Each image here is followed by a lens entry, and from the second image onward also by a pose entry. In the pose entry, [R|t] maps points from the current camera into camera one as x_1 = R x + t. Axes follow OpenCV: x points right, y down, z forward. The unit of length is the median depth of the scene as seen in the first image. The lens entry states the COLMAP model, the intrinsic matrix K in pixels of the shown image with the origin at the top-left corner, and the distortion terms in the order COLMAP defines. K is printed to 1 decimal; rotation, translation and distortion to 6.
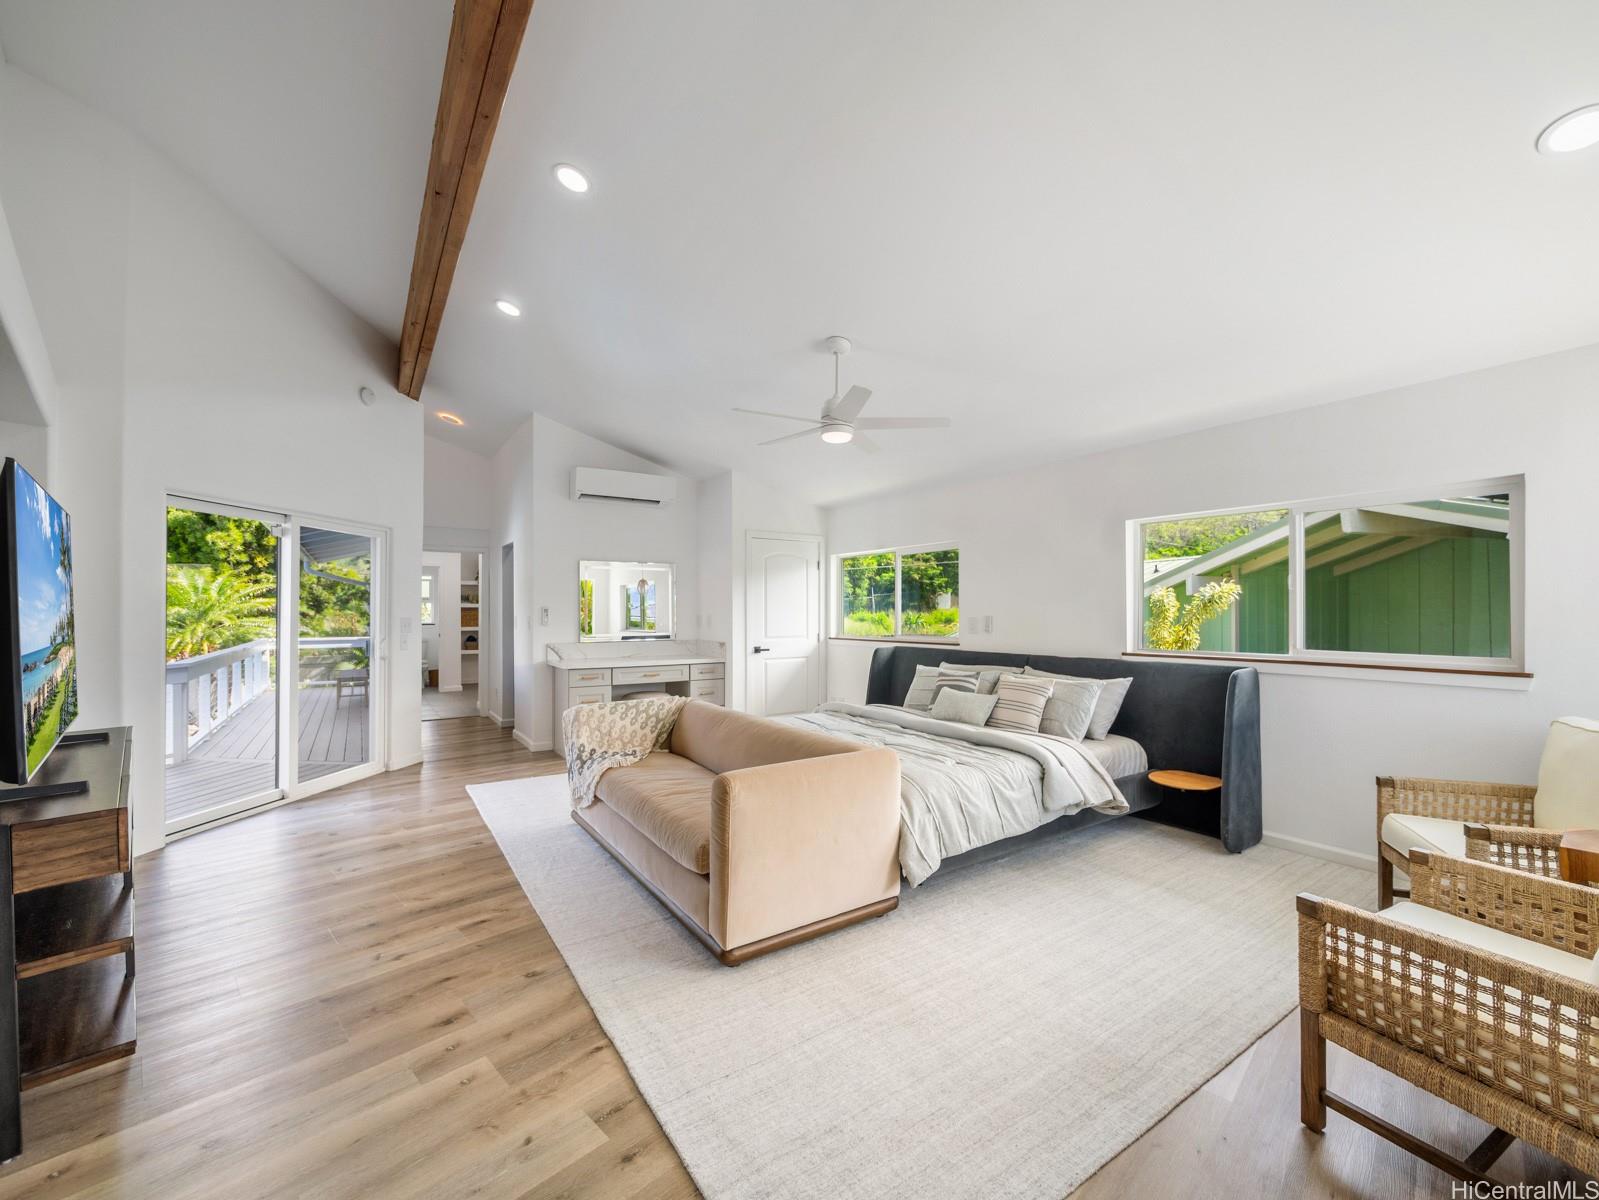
lens RADIAL K [[658.8, 0, 792.4], [0, 658.8, 608.7], [0, 0, 1]] dist [0.000478, -0.000161]
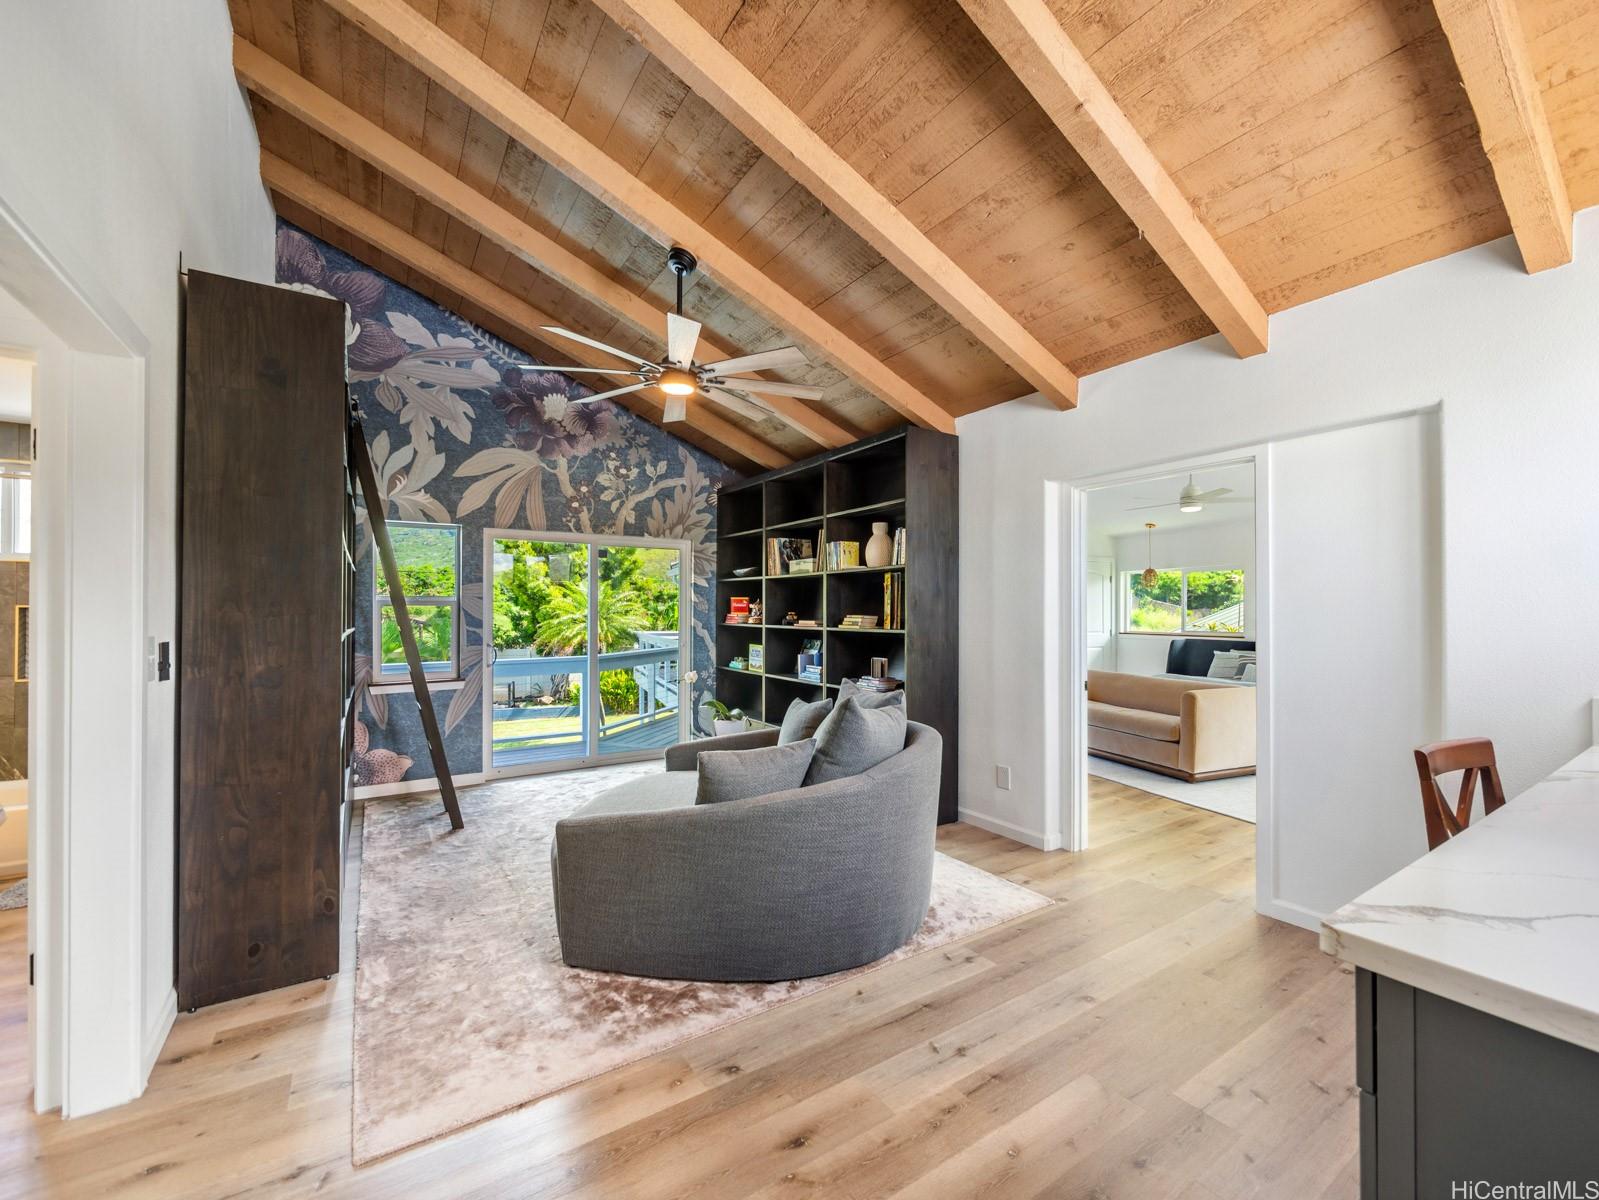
lens RADIAL K [[650.6, 0, 798.1], [0, 650.6, 618.7], [0, 0, 1]] dist [-0.000417, -0.000061]
pose [[0.978927, 0.003940, -0.204171, -0.321820], [-0.000270, 0.999838, 0.018000, -0.008681], [0.204209, -0.017566, 0.978770, -0.458881]]
